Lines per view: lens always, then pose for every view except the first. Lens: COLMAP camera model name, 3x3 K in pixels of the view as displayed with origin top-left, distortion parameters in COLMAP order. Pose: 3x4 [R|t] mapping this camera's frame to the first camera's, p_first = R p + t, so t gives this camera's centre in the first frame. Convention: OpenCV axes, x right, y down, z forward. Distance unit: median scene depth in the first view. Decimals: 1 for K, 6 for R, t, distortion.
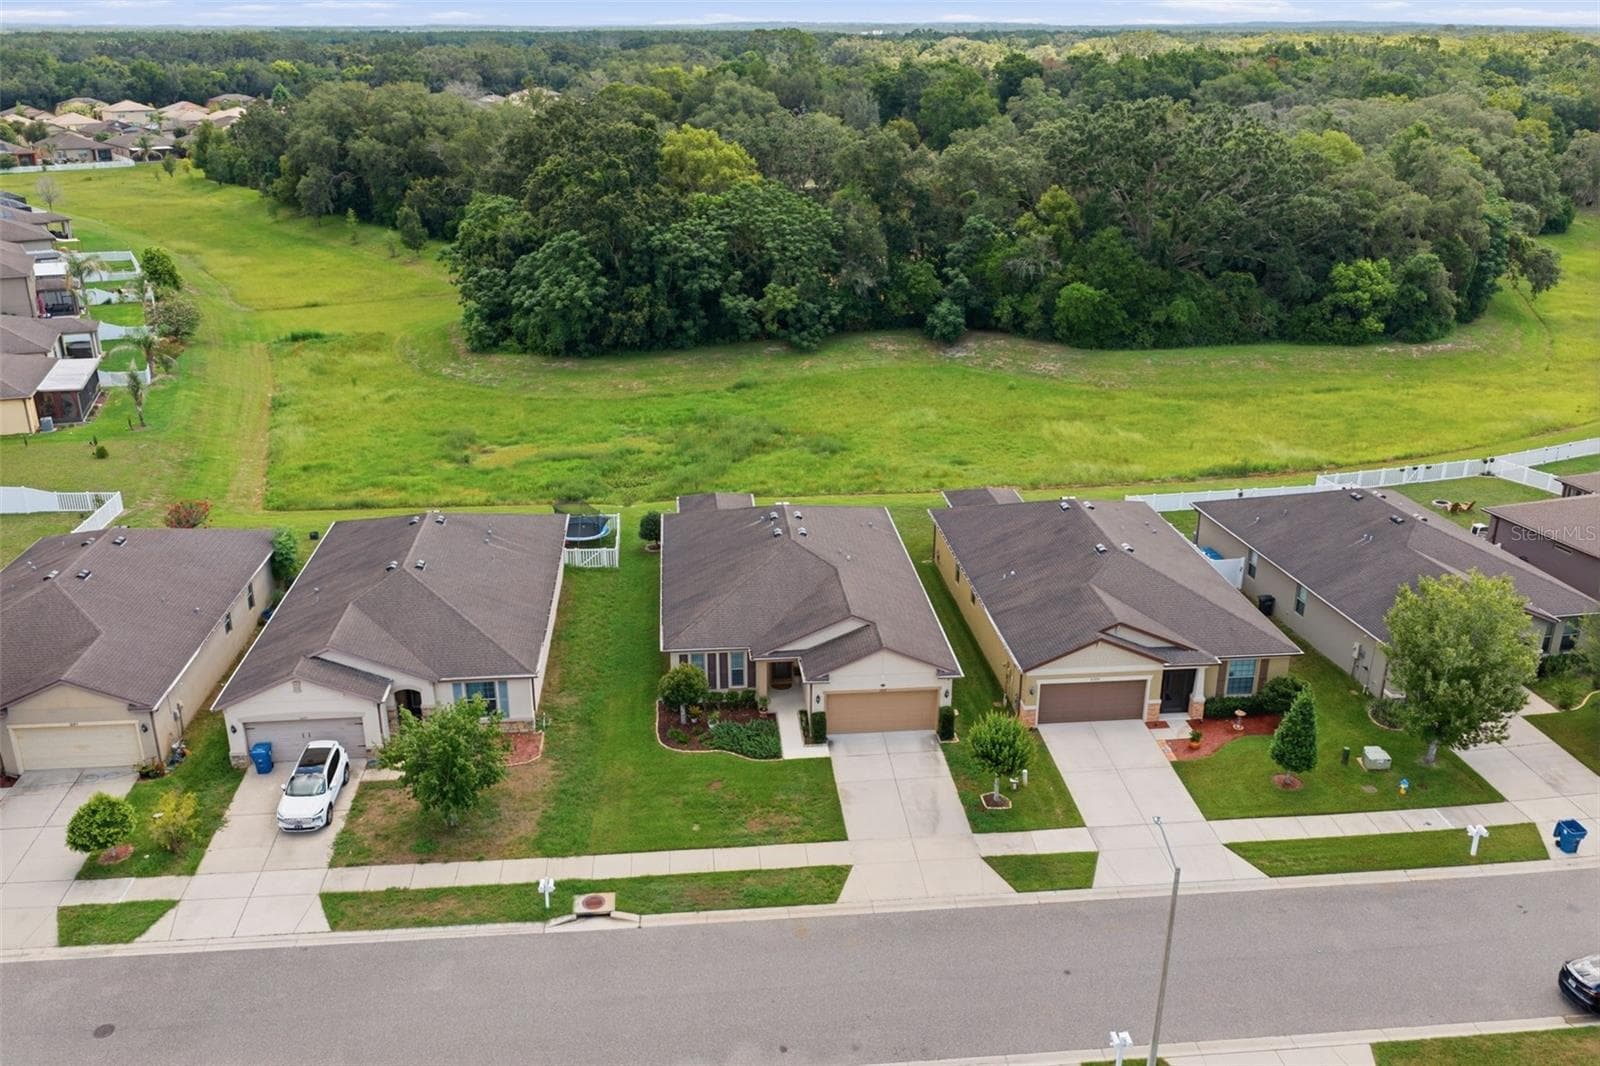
lens RADIAL K [[1330.8, 0, 800.0], [0, 1330.8, 533.0], [0, 0, 1]] dist [0.030141, -0.052682]
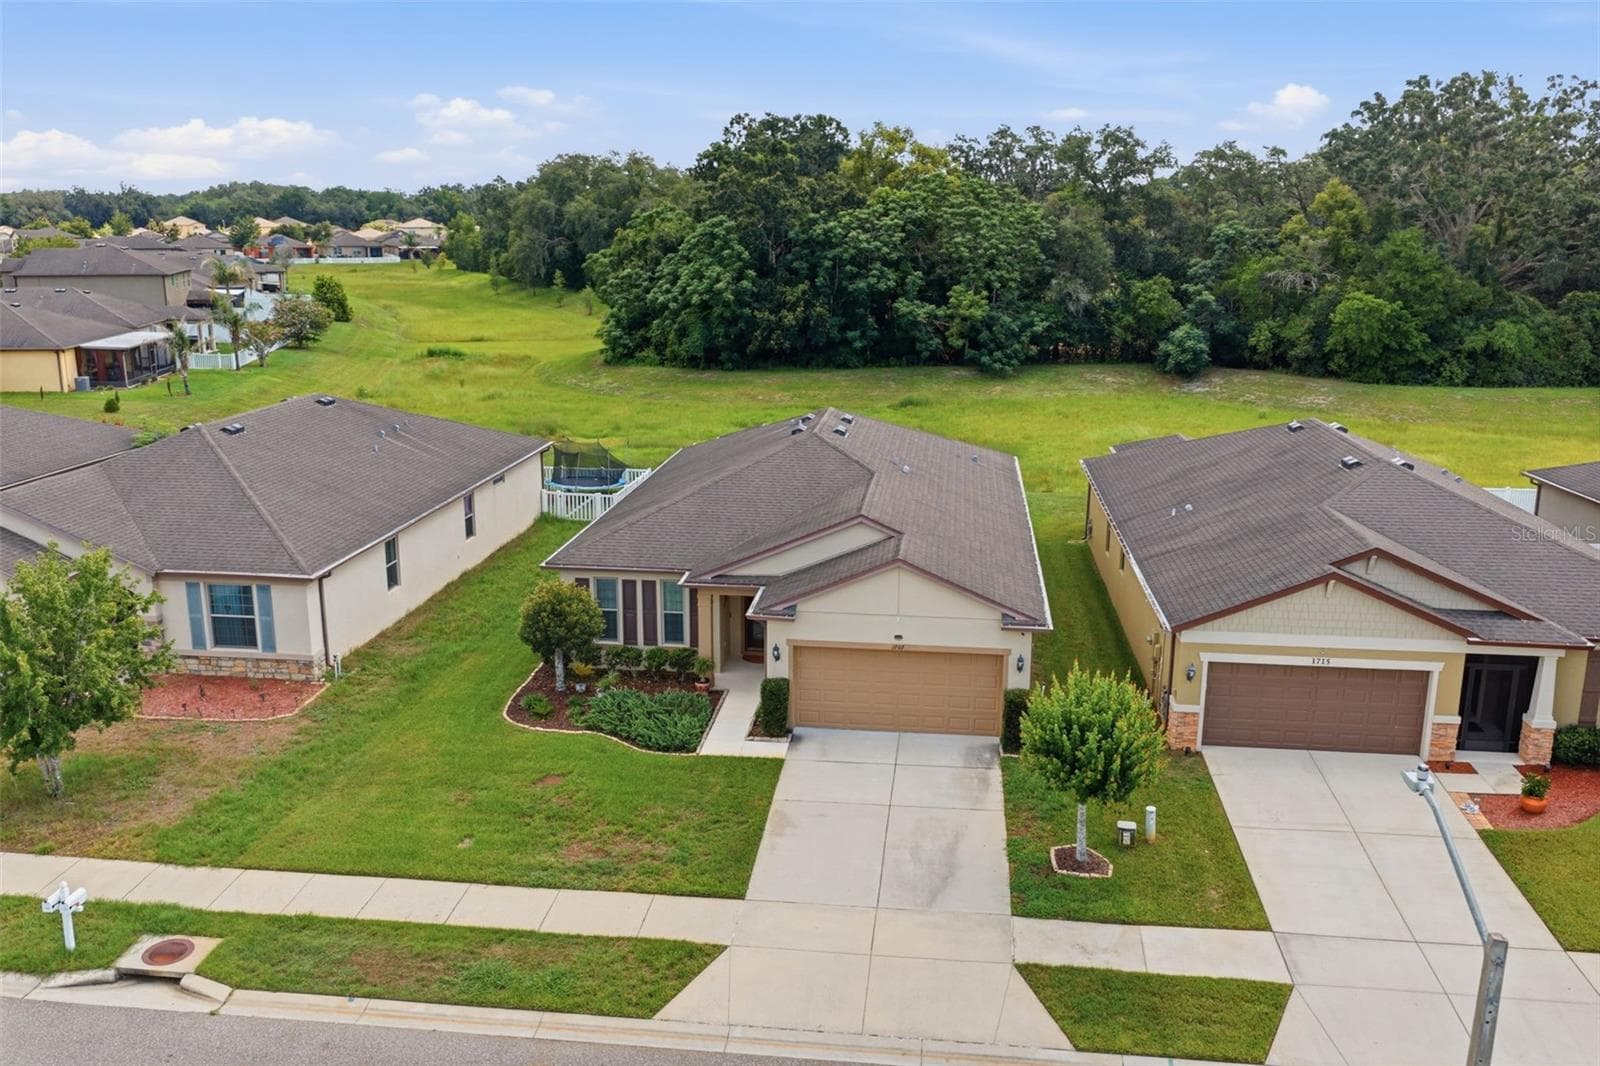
lens RADIAL K [[1330.8, 0, 800.0], [0, 1330.8, 533.0], [0, 0, 1]] dist [0.030141, -0.052682]
pose [[0.977010, 0.053547, -0.206358, 0.068477], [-0.078910, 0.990026, -0.116708, 0.072000], [0.198051, 0.130309, 0.971491, 0.242622]]
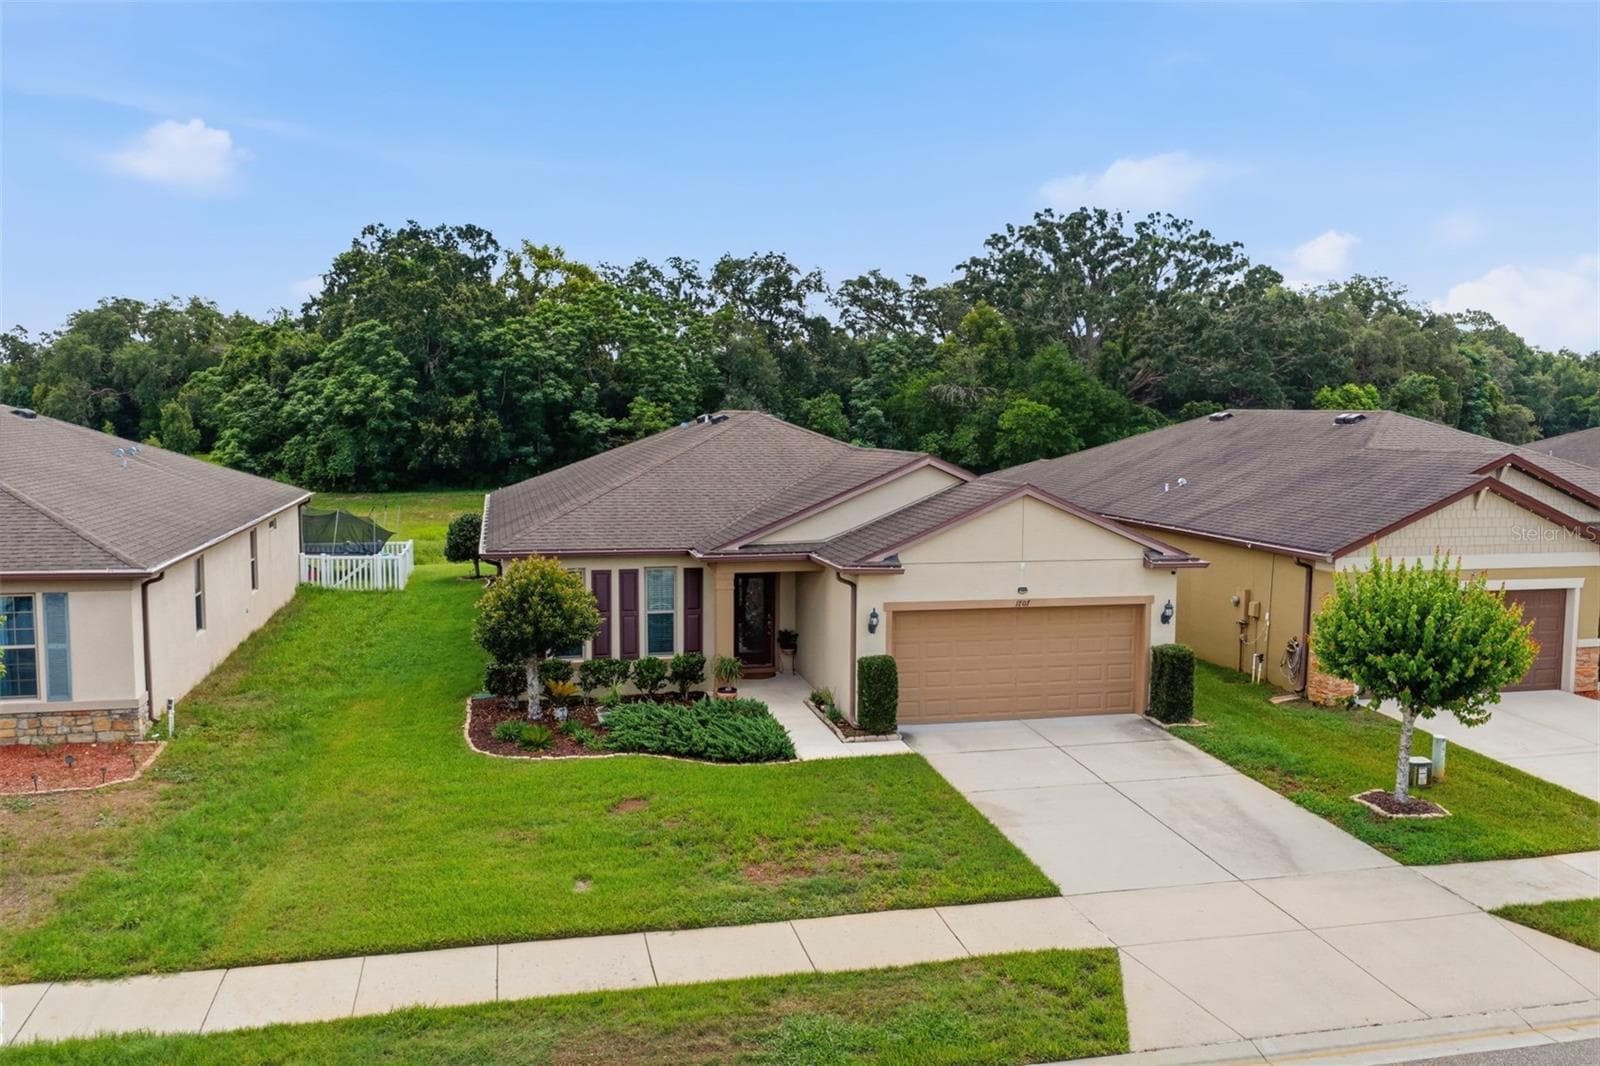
lens RADIAL K [[1330.8, 0, 800.0], [0, 1330.8, 533.0], [0, 0, 1]] dist [0.030141, -0.052682]
pose [[0.991819, -0.008959, 0.127340, -0.031239], [0.042408, 0.964005, -0.262480, 0.106005], [-0.120405, 0.265733, 0.956498, 0.313743]]
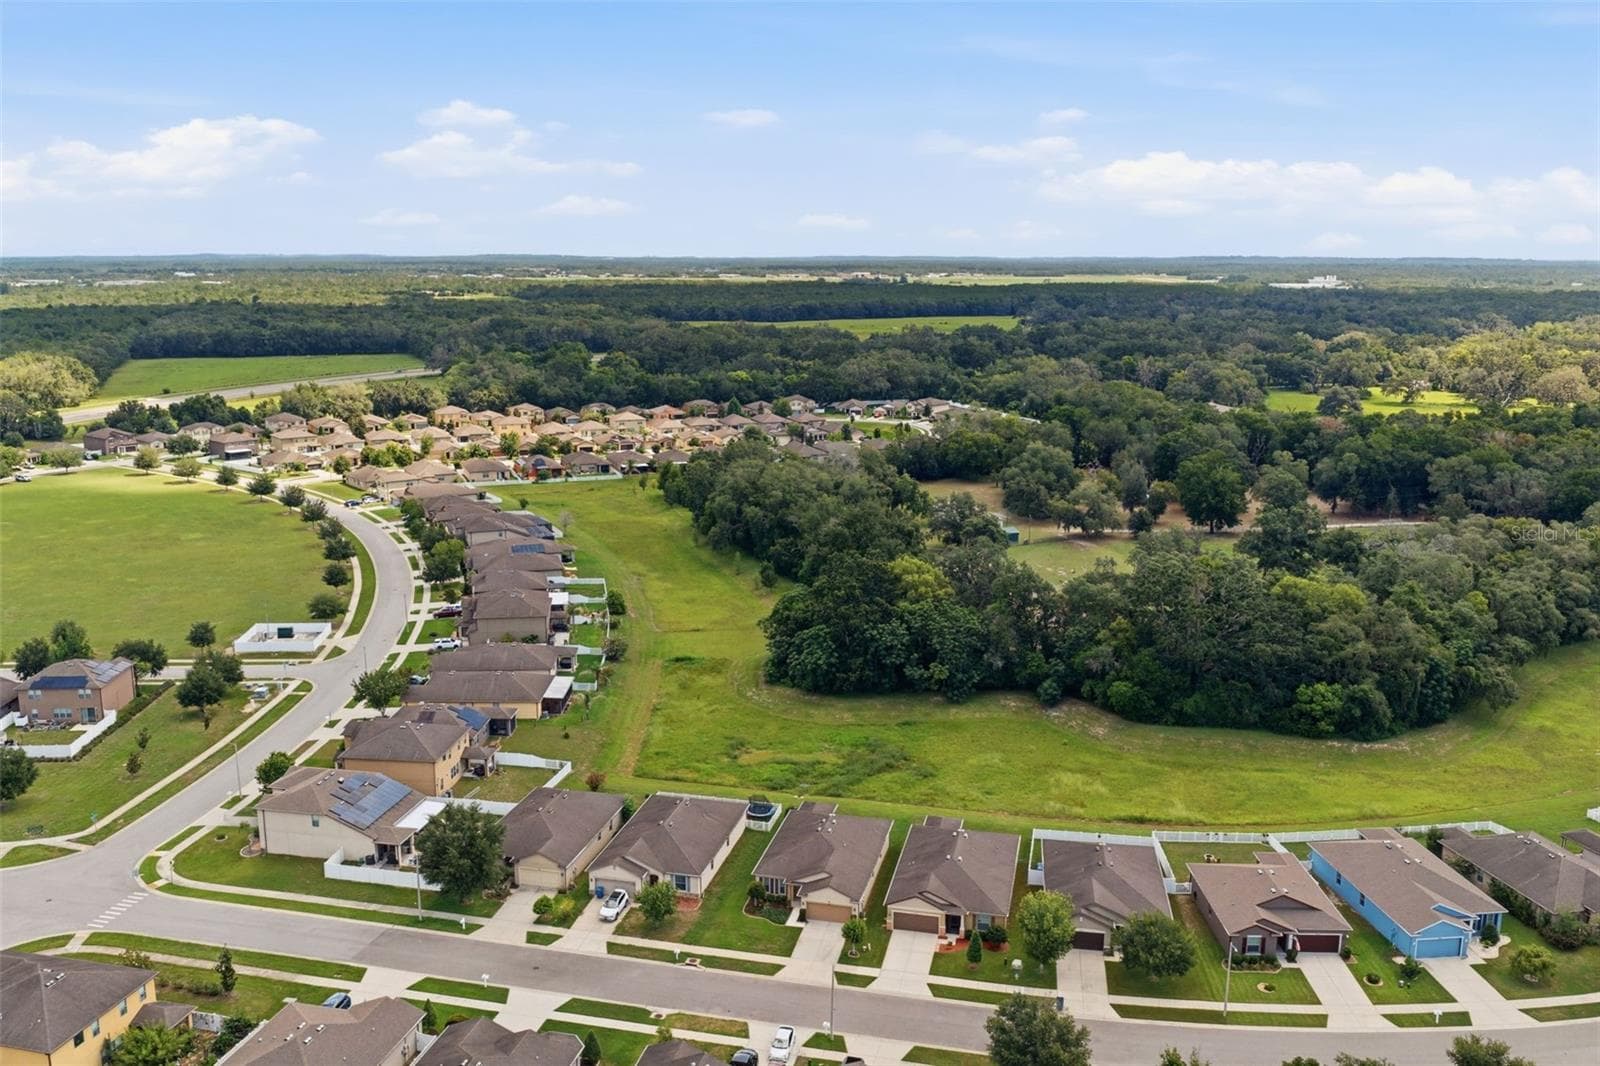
lens RADIAL K [[1330.8, 0, 800.0], [0, 1330.8, 533.0], [0, 0, 1]] dist [0.030141, -0.052682]
pose [[0.945664, 0.068610, -0.317824, 0.391244], [-0.117404, 0.983589, -0.136996, -0.111384], [0.303209, 0.166866, 0.938200, -0.758806]]
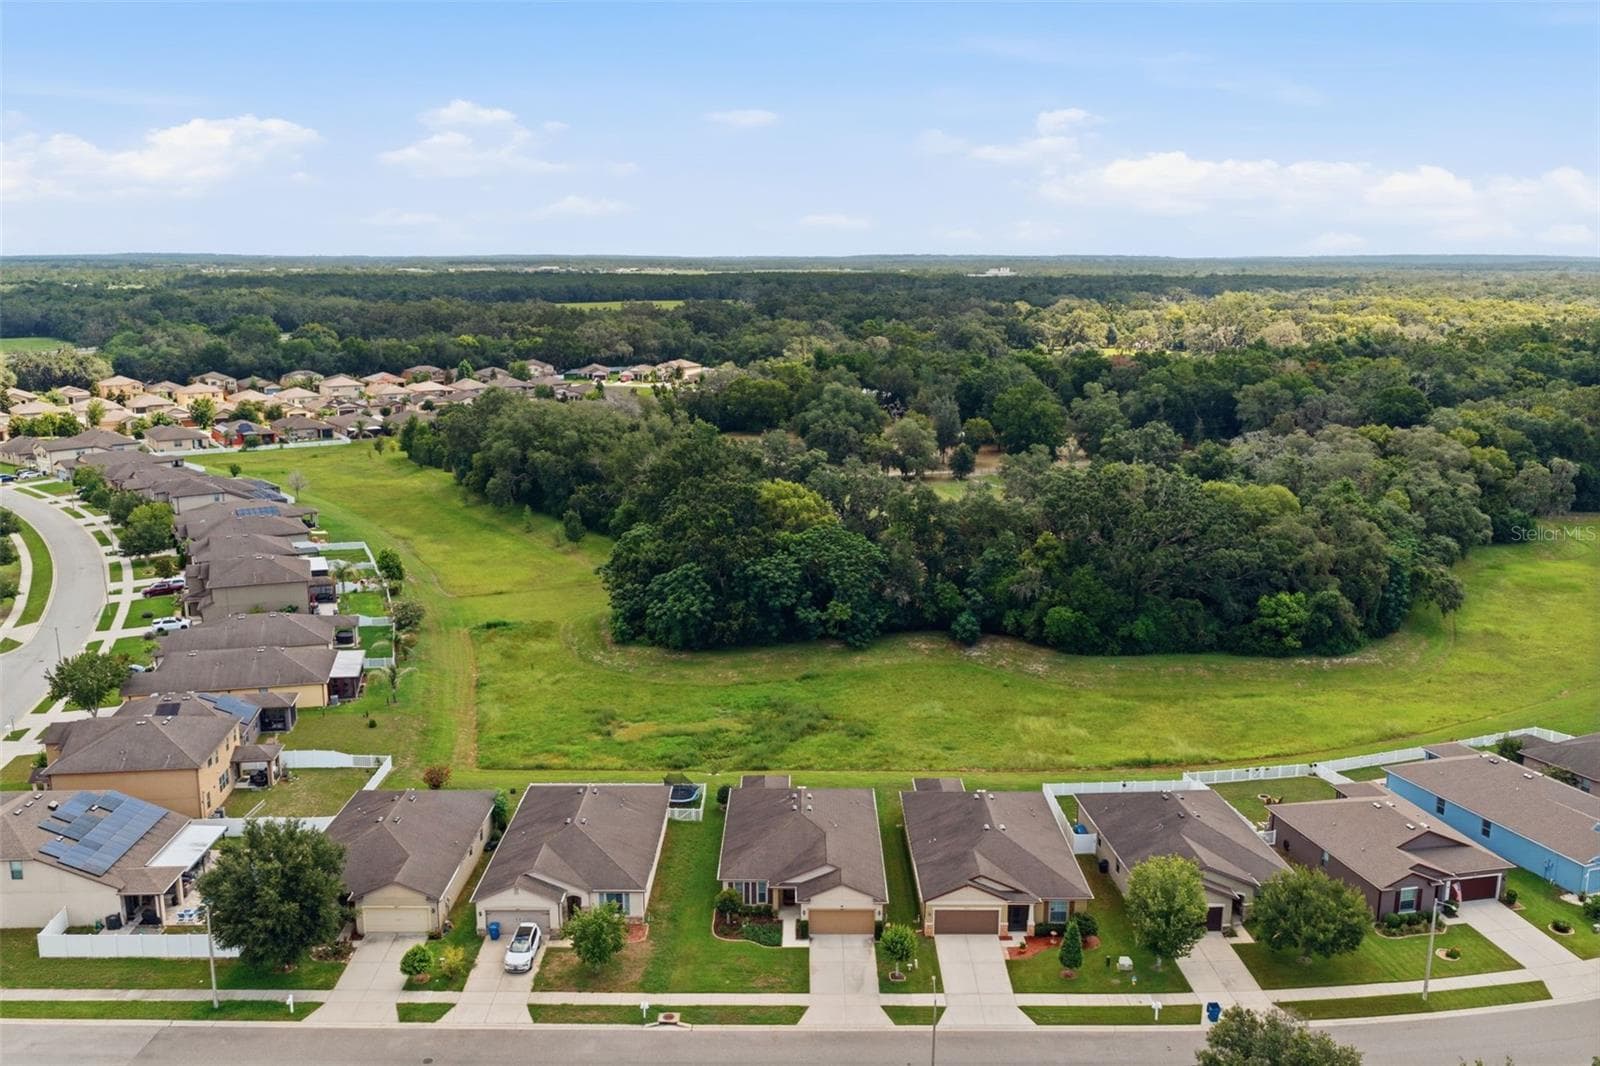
lens RADIAL K [[1330.8, 0, 800.0], [0, 1330.8, 533.0], [0, 0, 1]] dist [0.030141, -0.052682]
pose [[0.995141, 0.020966, -0.096200, 0.085687], [-0.035794, 0.987250, -0.155100, -0.048933], [0.091722, 0.157790, 0.983204, -0.411169]]
